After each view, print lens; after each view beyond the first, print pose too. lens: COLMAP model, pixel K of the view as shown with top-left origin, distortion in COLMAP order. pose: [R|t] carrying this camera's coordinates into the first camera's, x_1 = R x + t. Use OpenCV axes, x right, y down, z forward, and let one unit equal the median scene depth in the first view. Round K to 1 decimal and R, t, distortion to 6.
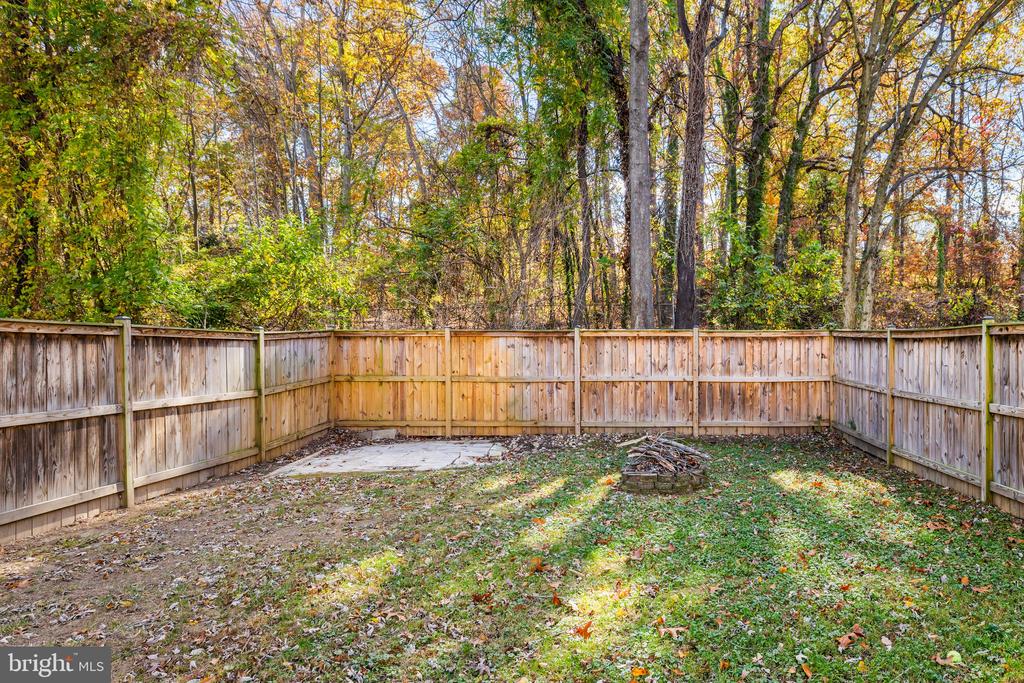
lens RADIAL K [[520.6, 0, 517.2], [0, 520.6, 342.0], [0, 0, 1]] dist [-0.001107, -0.000556]
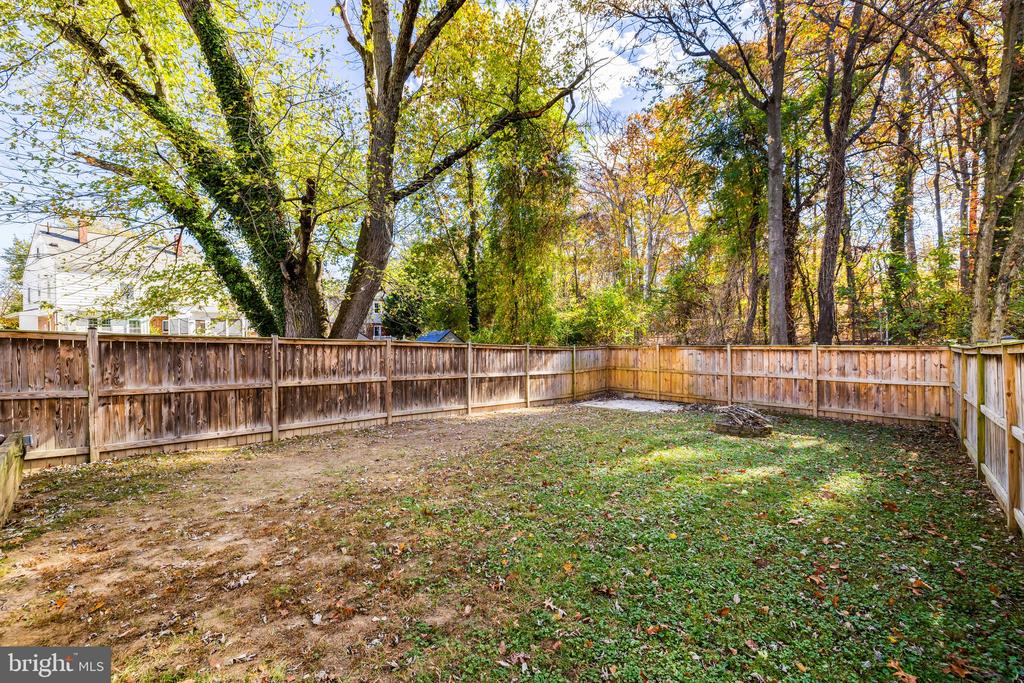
lens RADIAL K [[422.5, 0, 535.1], [0, 422.5, 348.1], [0, 0, 1]] dist [-0.000122, -0.000089]
pose [[0.702676, 0.008474, -0.711460, 0.651606], [0.003015, 0.999885, 0.014887, -0.036712], [0.711504, -0.012606, 0.702569, -0.432578]]
